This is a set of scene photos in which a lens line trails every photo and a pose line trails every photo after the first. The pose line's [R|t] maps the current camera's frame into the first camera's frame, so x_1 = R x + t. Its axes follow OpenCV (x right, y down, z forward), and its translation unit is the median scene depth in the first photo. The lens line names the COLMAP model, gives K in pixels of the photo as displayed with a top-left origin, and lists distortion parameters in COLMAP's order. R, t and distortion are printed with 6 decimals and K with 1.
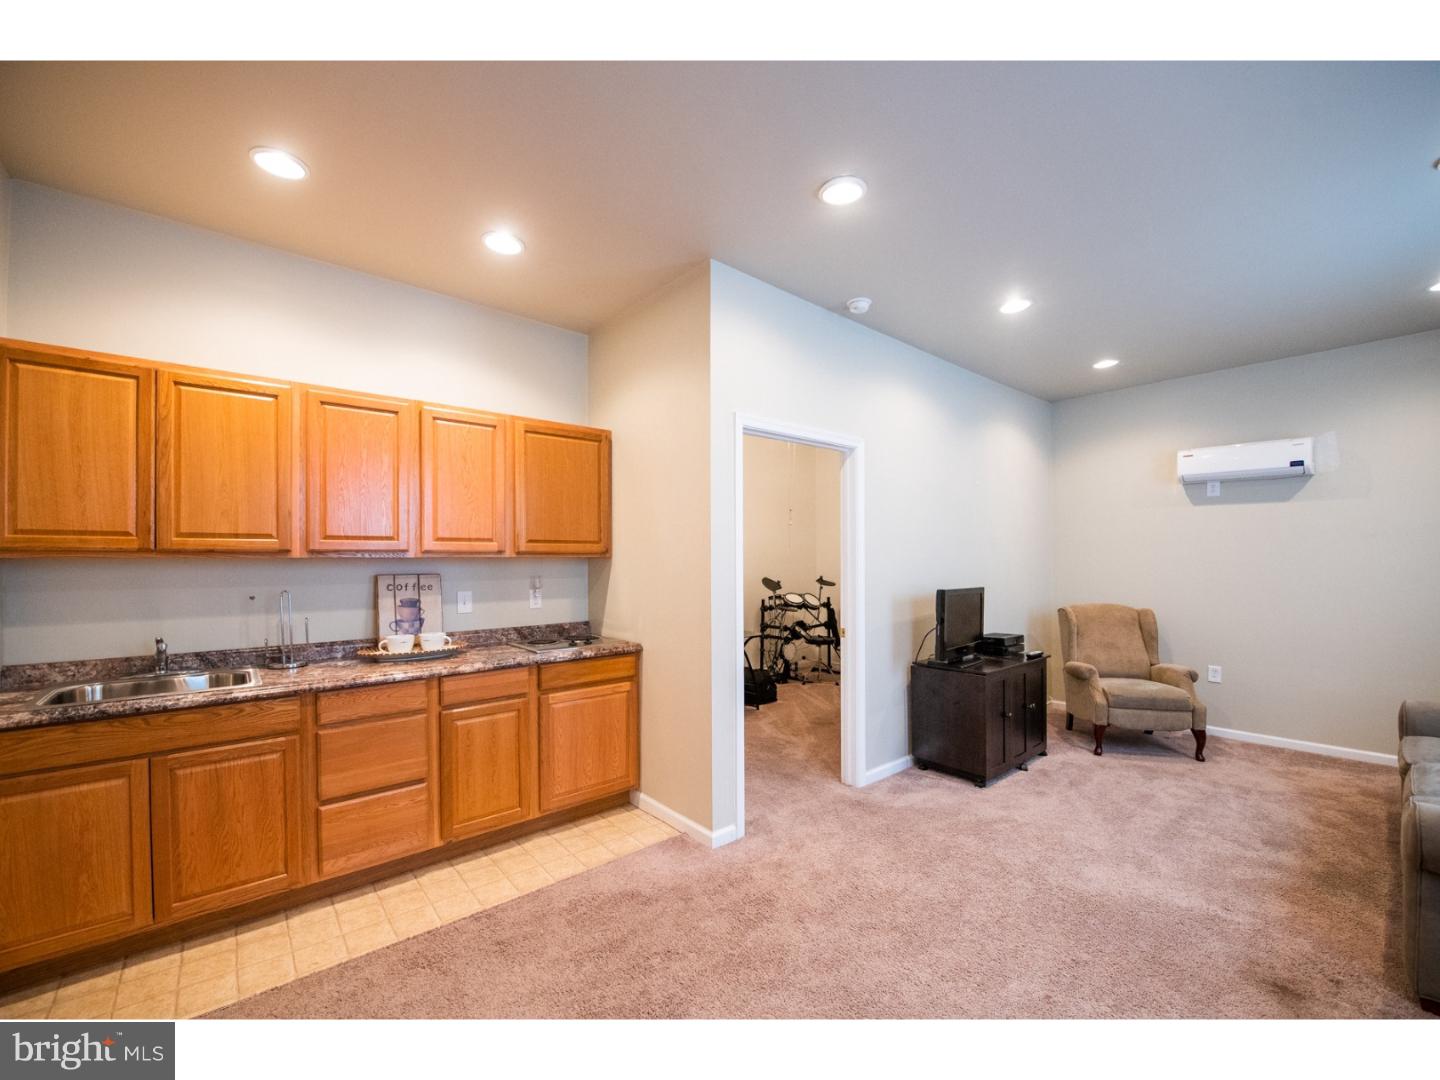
lens RADIAL K [[583.1, 0, 726.6], [0, 583.1, 537.7], [0, 0, 1]] dist [-0.016701, -0.000462]
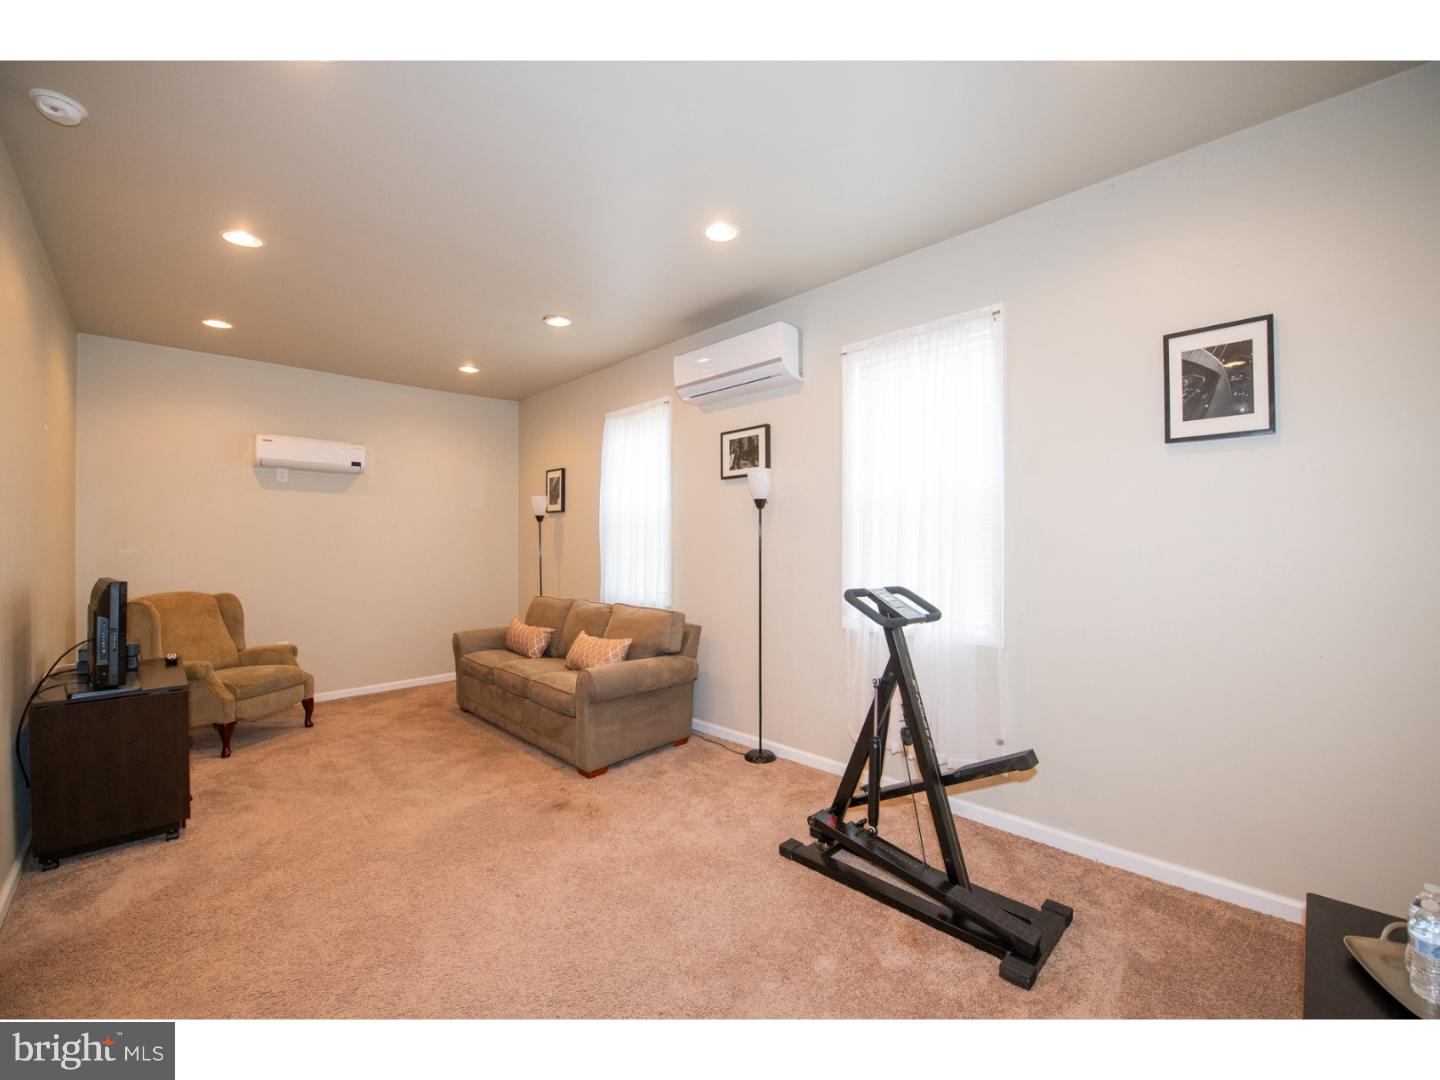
lens RADIAL K [[583.1, 0, 726.6], [0, 583.1, 537.7], [0, 0, 1]] dist [-0.016701, -0.000462]
pose [[-0.078137, 0.015173, 0.996827, -0.350159], [-0.035009, 0.999226, -0.017954, 0.026533], [-0.996328, -0.036300, -0.077546, 0.342075]]
